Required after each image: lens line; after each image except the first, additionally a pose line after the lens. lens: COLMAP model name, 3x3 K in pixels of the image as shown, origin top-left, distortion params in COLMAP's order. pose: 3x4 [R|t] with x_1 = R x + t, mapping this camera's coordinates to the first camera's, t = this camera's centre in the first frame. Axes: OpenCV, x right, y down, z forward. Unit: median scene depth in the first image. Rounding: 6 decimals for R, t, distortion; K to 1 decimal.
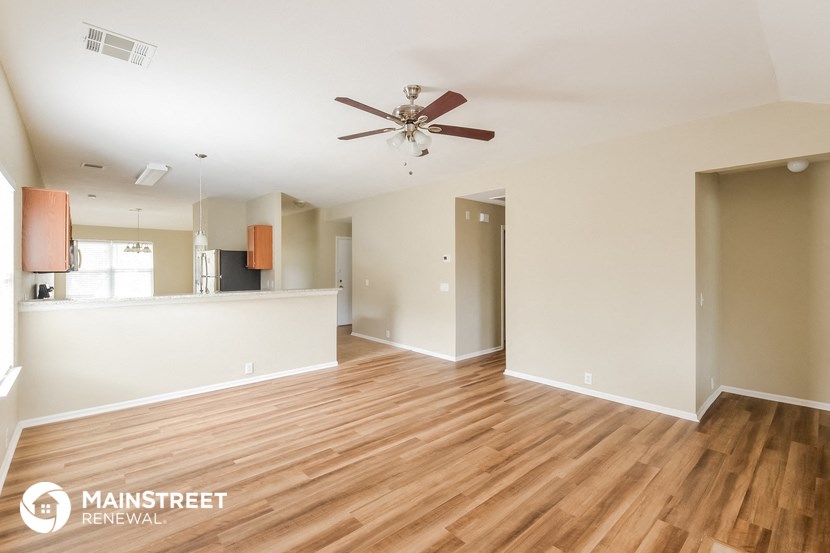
lens RADIAL K [[373.8, 0, 411.6], [0, 373.8, 266.8], [0, 0, 1]] dist [-0.000582, -0.000608]
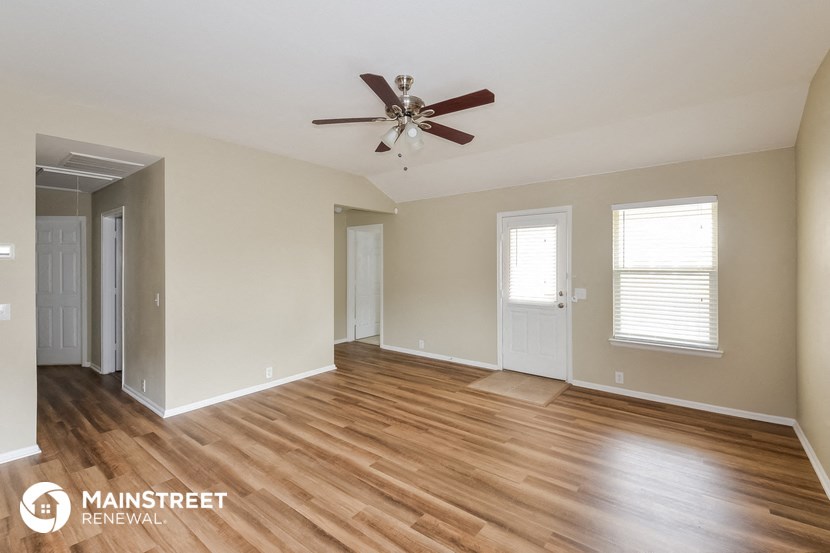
lens RADIAL K [[373.8, 0, 411.6], [0, 373.8, 266.8], [0, 0, 1]] dist [-0.000582, -0.000608]
pose [[-0.164430, -0.007045, 0.986364, -0.785580], [0.005468, 0.999953, 0.008053, -0.006275], [-0.986374, 0.006717, -0.164384, 0.964780]]
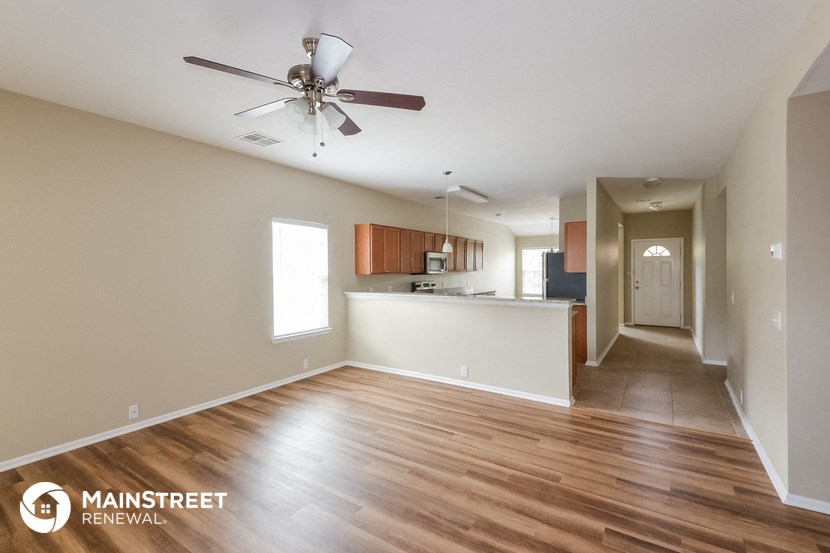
lens RADIAL K [[370.4, 0, 415.0], [0, 370.4, 276.5], [0, 0, 1]] dist [0.034943, -0.000309]
pose [[0.246613, 0.015025, -0.968998, 0.681277], [0.009654, 0.999792, 0.017959, -0.005856], [0.969066, -0.013783, 0.246417, 0.856708]]
